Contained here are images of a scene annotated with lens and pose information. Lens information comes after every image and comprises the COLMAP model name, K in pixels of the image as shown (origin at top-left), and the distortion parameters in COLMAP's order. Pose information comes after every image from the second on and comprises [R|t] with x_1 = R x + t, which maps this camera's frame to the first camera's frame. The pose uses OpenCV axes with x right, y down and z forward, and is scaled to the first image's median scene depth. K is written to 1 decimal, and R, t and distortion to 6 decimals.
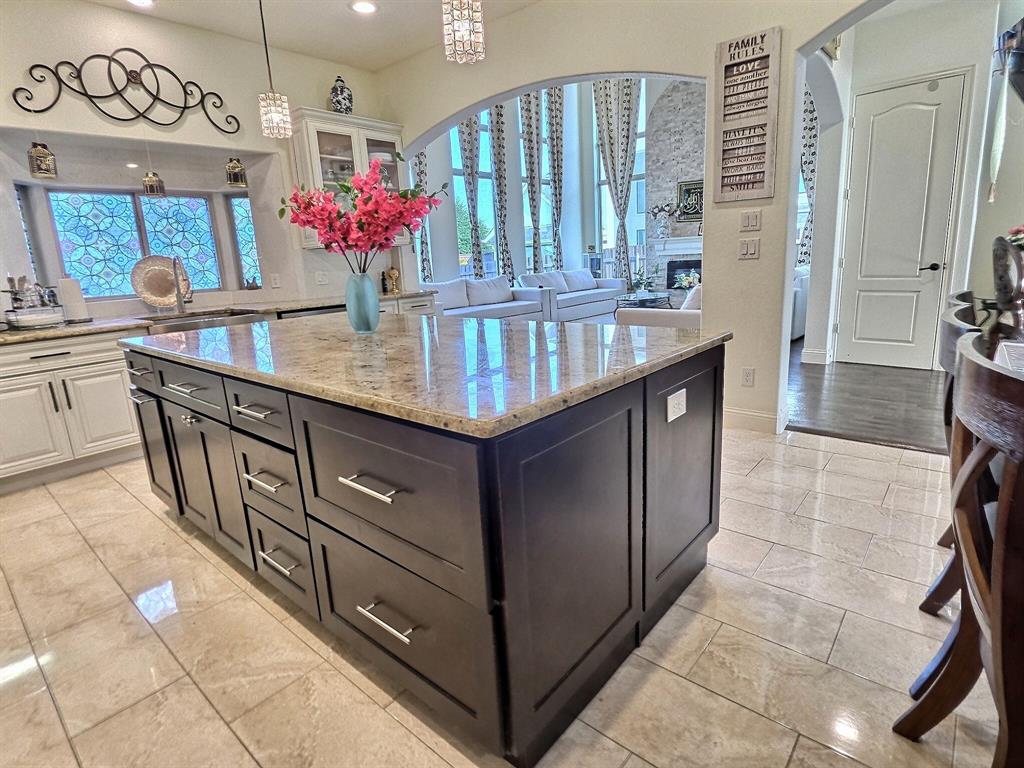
lens RADIAL K [[532.4, 0, 514.4], [0, 532.4, 375.3], [0, 0, 1]] dist [-0.016859, -0.000584]
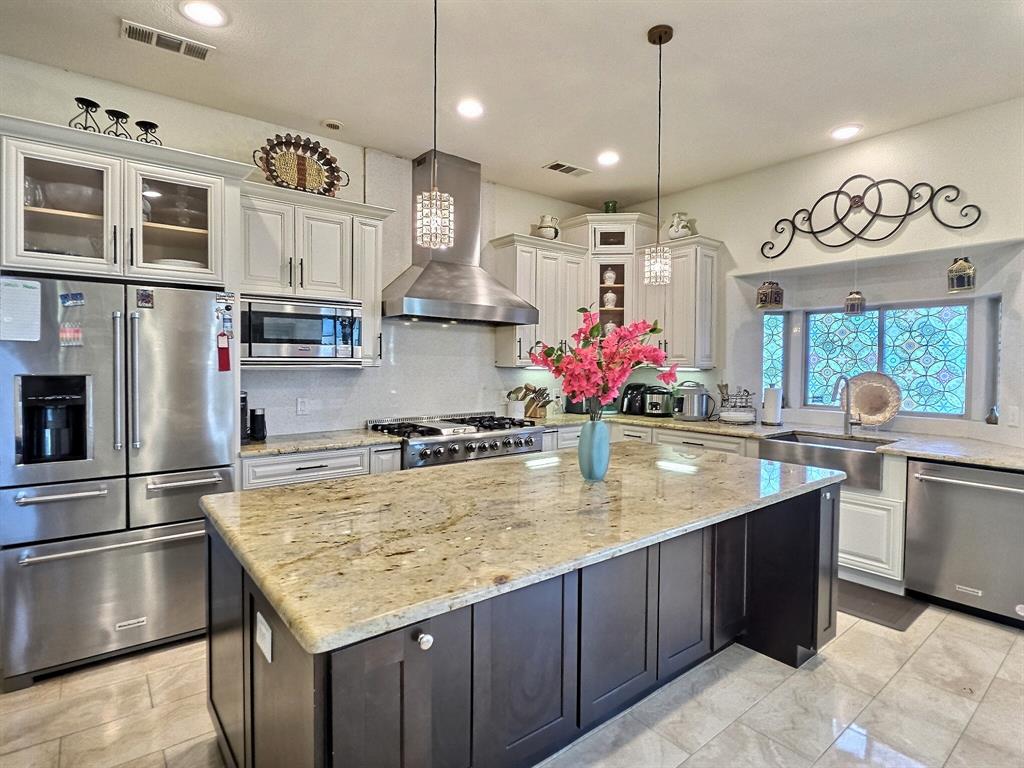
lens RADIAL K [[532.4, 0, 514.4], [0, 532.4, 375.3], [0, 0, 1]] dist [-0.016859, -0.000584]
pose [[-0.190360, 0.070211, -0.979201, 0.402363], [-0.214013, 0.970482, 0.111190, -0.199945], [0.958103, 0.230728, -0.169715, 0.577531]]
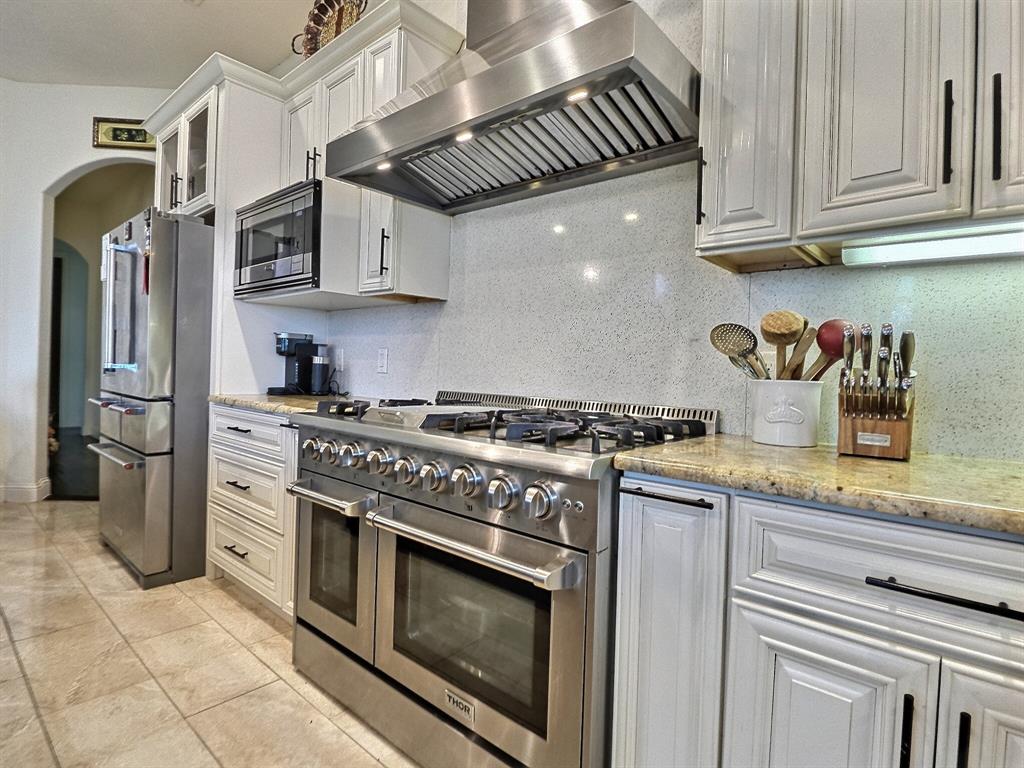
lens RADIAL K [[532.4, 0, 514.4], [0, 532.4, 375.3], [0, 0, 1]] dist [-0.016859, -0.000584]
pose [[-0.999819, 0.017655, 0.007134, -0.606310], [0.018831, 0.972318, 0.232902, -0.095608], [-0.002824, 0.232994, -0.972474, 0.717575]]
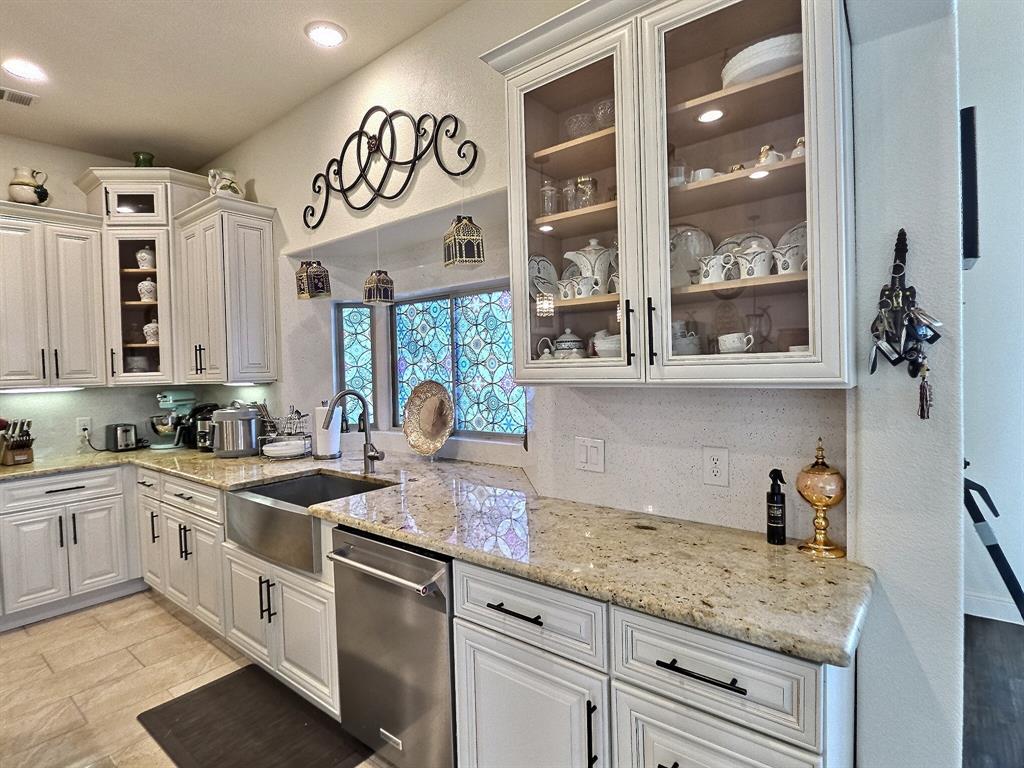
lens RADIAL K [[532.4, 0, 514.4], [0, 532.4, 375.3], [0, 0, 1]] dist [-0.016859, -0.000584]
pose [[0.031378, 0.070263, -0.997035, 0.032618], [-0.193640, 0.979054, 0.062902, -0.318891], [0.980571, 0.191092, 0.044326, 1.143985]]
